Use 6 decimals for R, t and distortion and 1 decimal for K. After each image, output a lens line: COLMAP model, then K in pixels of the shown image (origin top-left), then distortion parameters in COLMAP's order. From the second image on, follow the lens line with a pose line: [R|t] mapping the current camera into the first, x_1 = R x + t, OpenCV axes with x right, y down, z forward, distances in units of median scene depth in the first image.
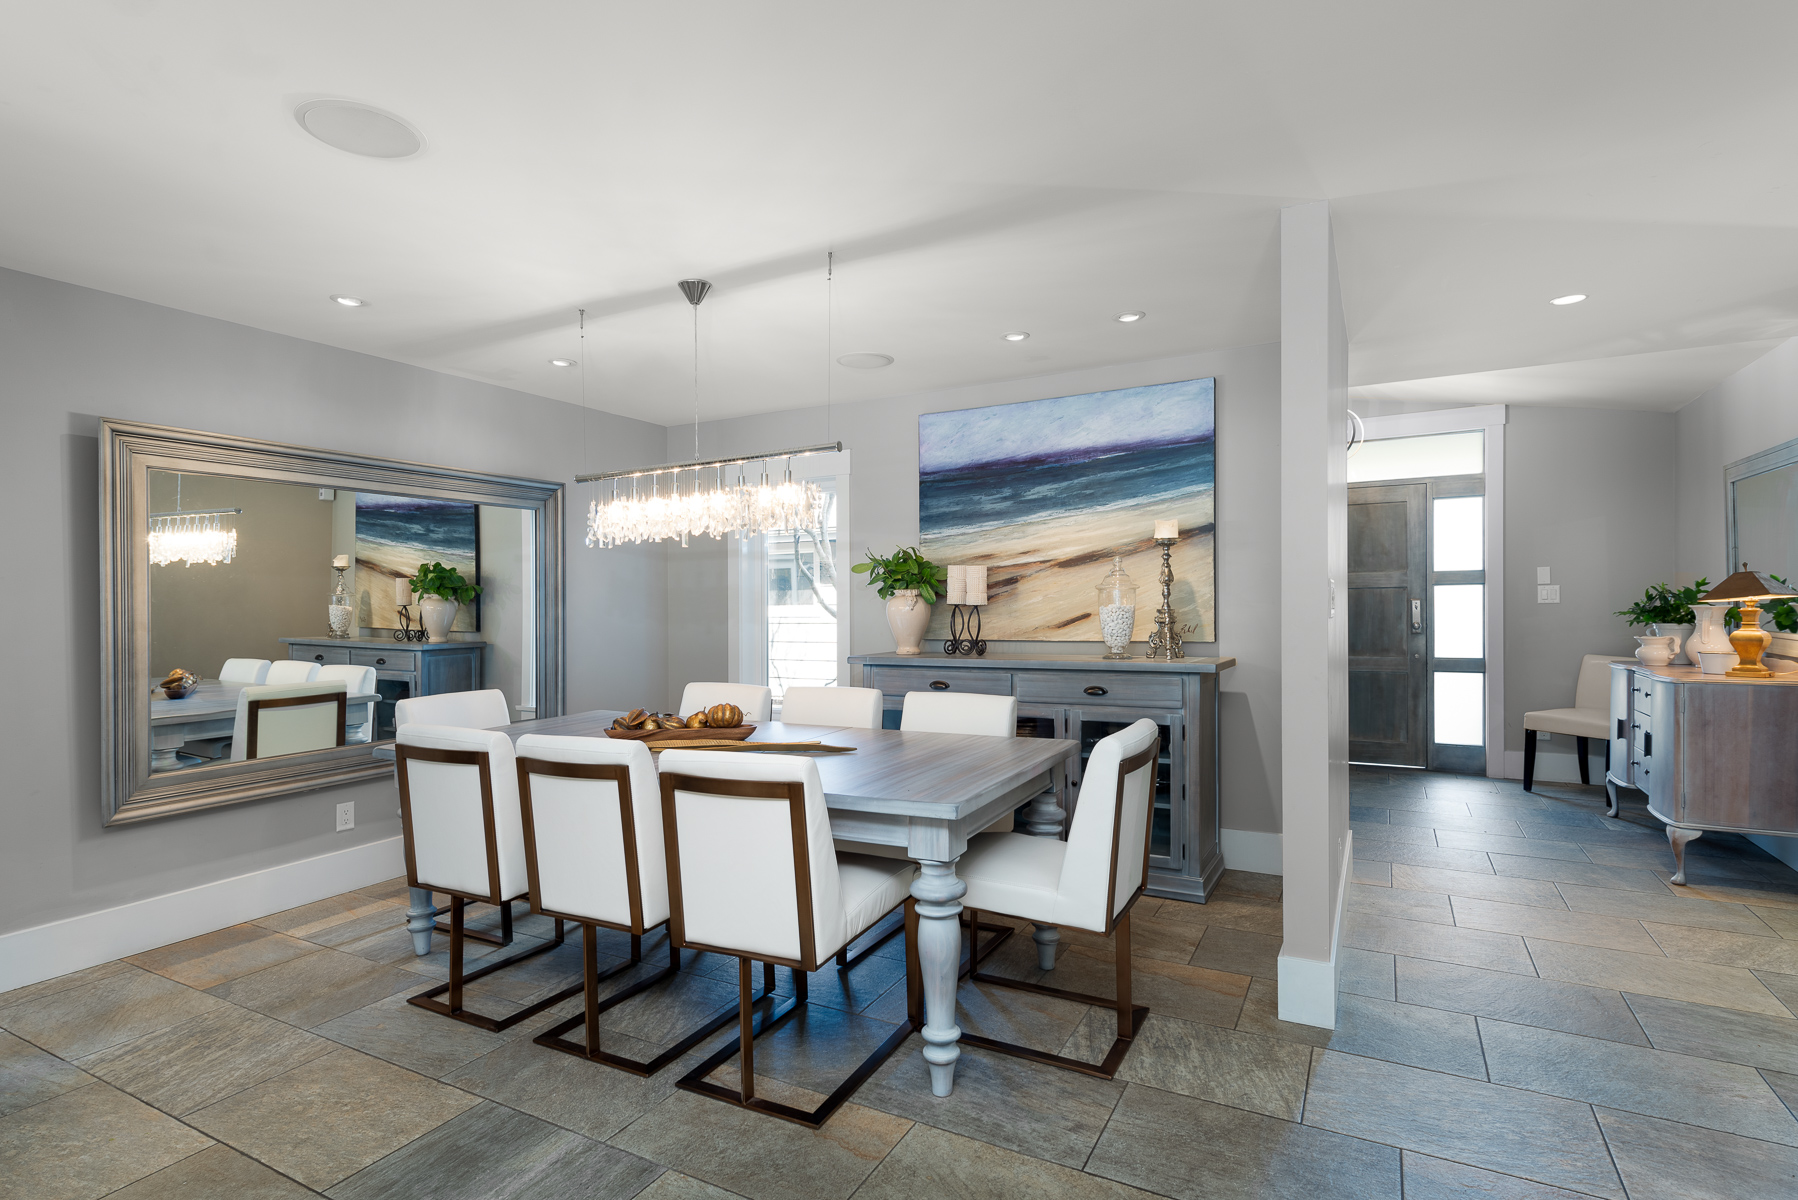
lens RADIAL K [[898.1, 0, 888.9], [0, 898.1, 619.2], [0, 0, 1]] dist [0.004074, 0.000421]
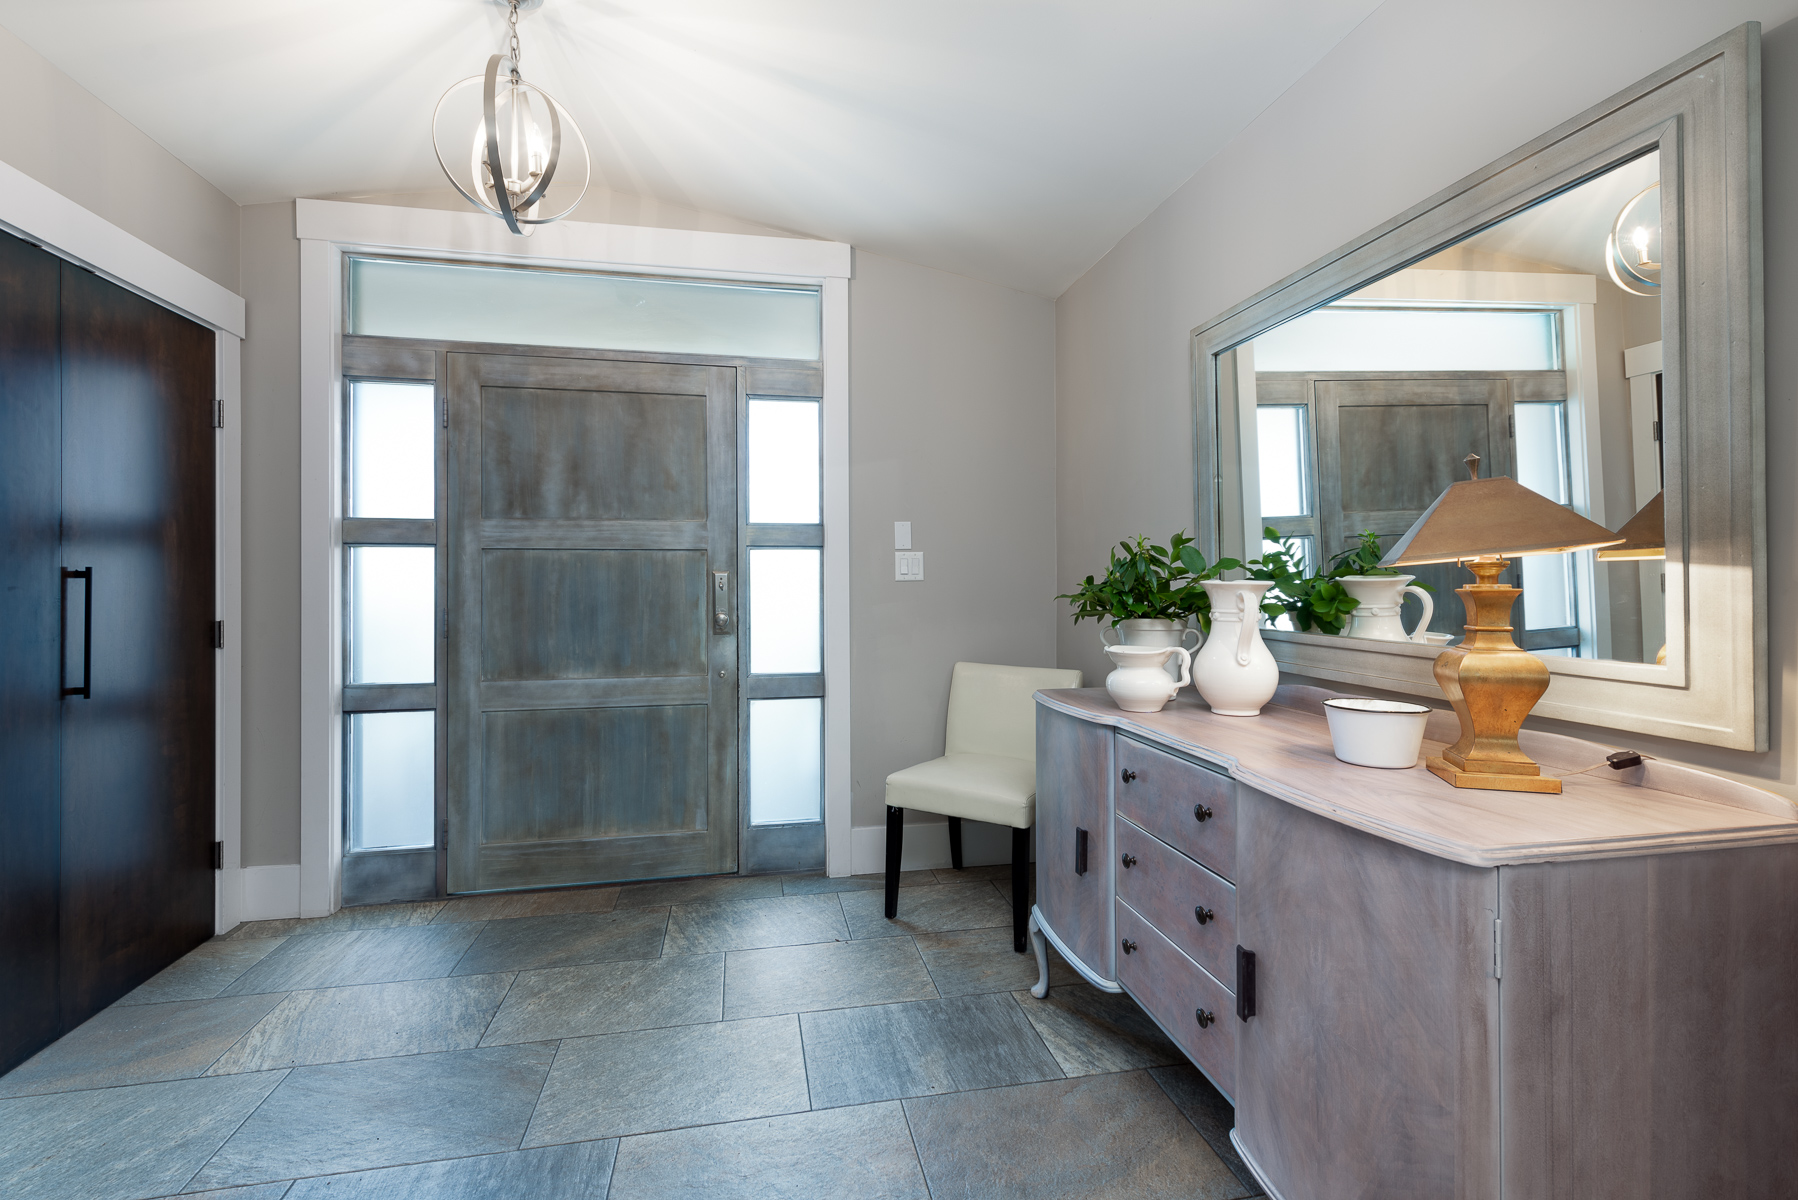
lens RADIAL K [[790.5, 0, 882.9], [0, 790.5, 588.7], [0, 0, 1]] dist [0.020765, -0.000157]
pose [[0.775535, 0.006340, 0.631273, 0.368157], [0.003429, 0.999893, -0.014255, -0.004652], [-0.631296, 0.013220, 0.775430, 0.578077]]
